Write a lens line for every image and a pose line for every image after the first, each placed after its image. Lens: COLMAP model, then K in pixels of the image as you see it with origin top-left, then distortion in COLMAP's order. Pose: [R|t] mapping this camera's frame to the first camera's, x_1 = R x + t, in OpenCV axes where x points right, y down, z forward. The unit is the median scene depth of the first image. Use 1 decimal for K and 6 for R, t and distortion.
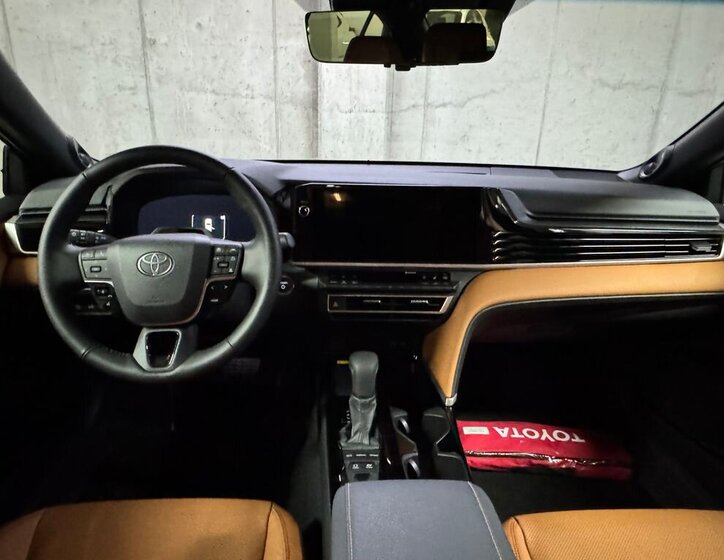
lens RADIAL K [[507.7, 0, 357.4], [0, 507.7, 274.5], [0, 0, 1]] dist [-0.010920, 0.005063]
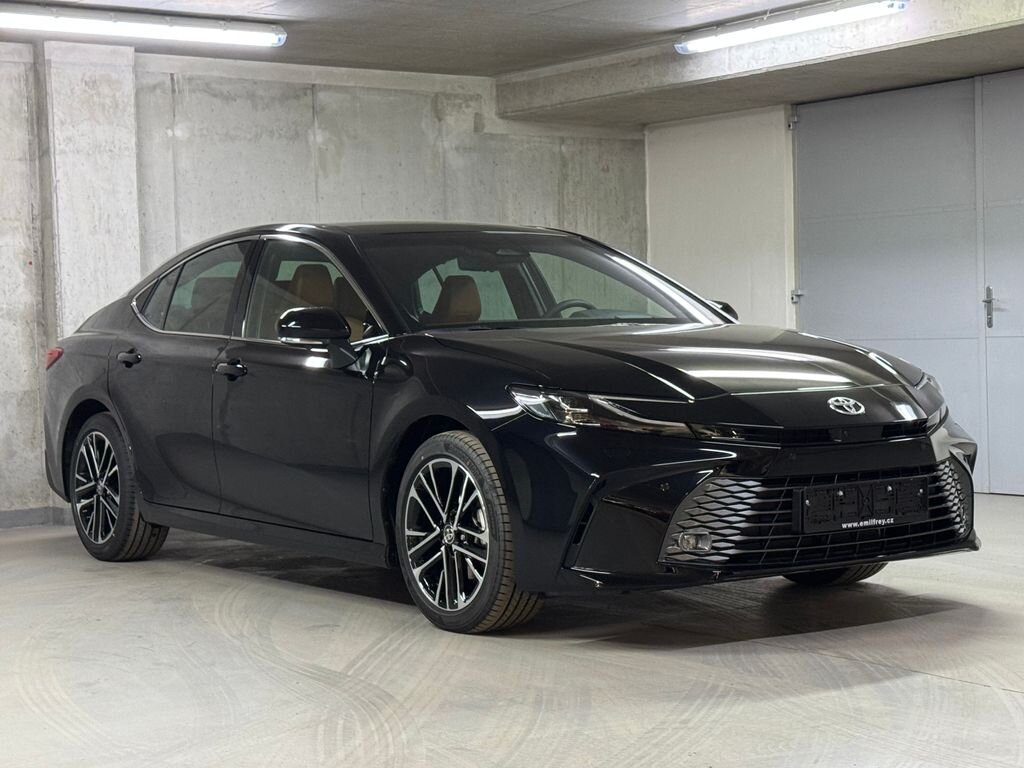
lens RADIAL K [[1965.5, 0, 508.2], [0, 1965.5, 387.8], [0, 0, 1]] dist [0.160894, 0.000000]
pose [[0.847412, -0.062464, 0.527248, -1.069203], [0.219374, 0.945517, -0.240568, 0.622882], [-0.483495, 0.319524, 0.814946, -1.697493]]
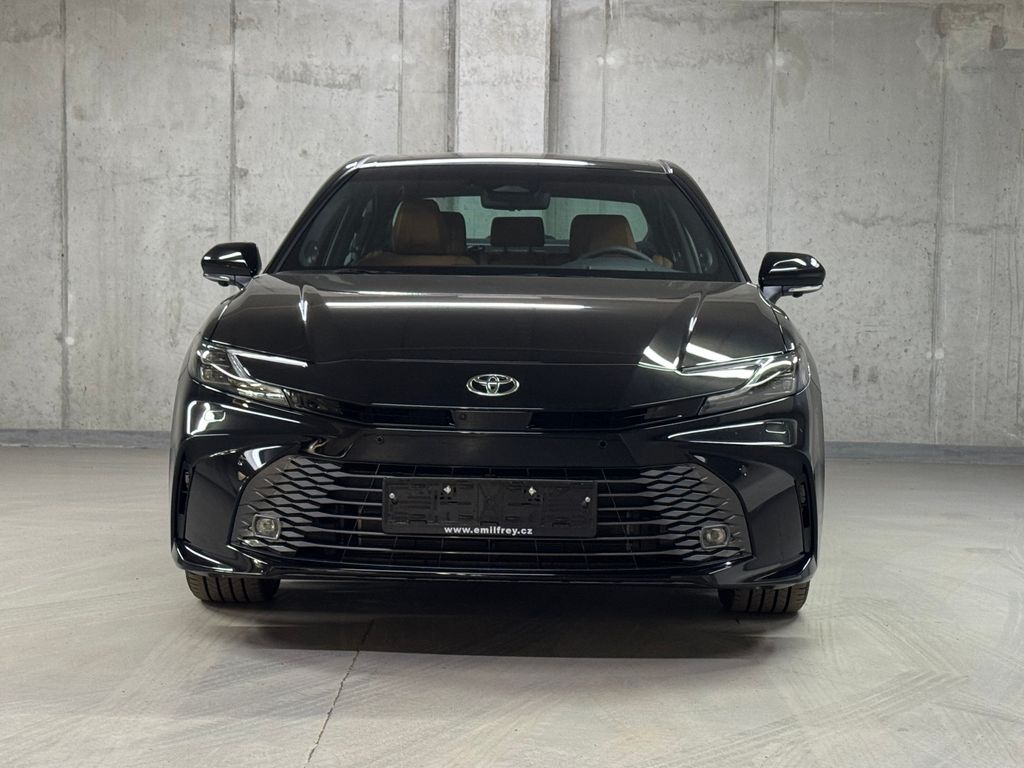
lens RADIAL K [[1965.5, 0, 506.4], [0, 1965.5, 388.4], [0, 0, 1]] dist [0.160894, 0.000000]
pose [[0.997135, -0.000704, -0.075640, 0.224983], [-0.020042, 0.961762, -0.273154, 0.672010], [0.072940, 0.273887, 0.958992, -1.768183]]
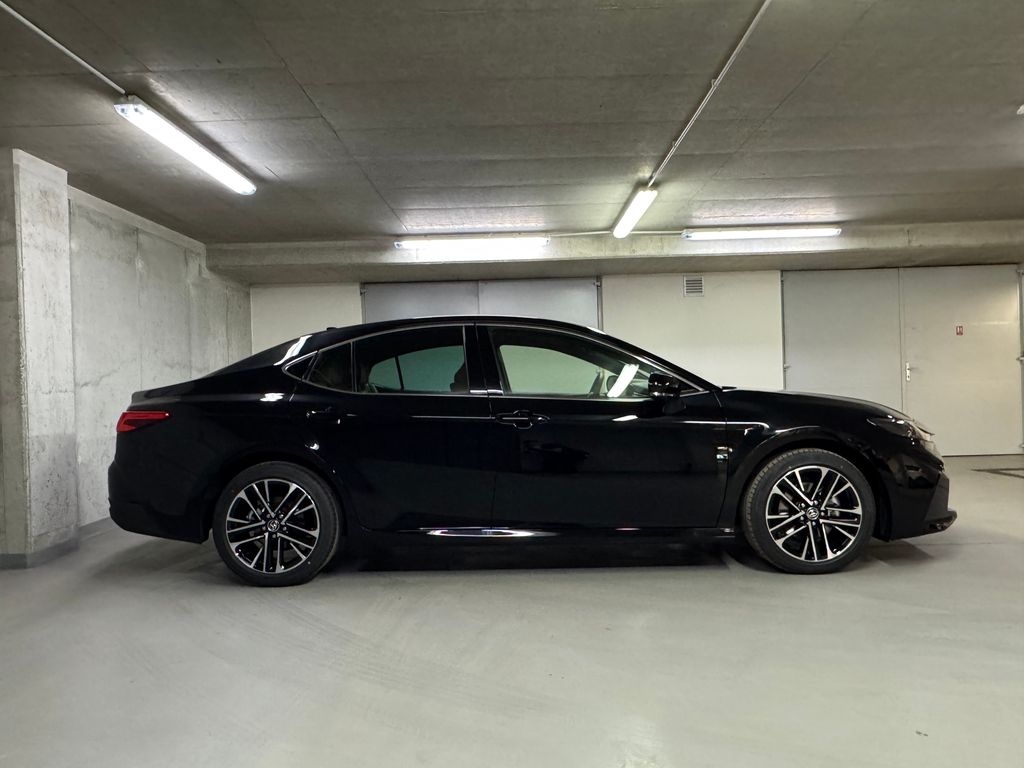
lens RADIAL K [[708.6, 0, 514.9], [0, 708.6, 385.0], [0, 0, 1]] dist [-0.008872, 0.002479]
pose [[0.064265, -0.030435, 0.997469, -1.223703], [0.359182, 0.933252, 0.005334, -0.039272], [-0.931052, 0.357930, 0.070907, 0.125221]]
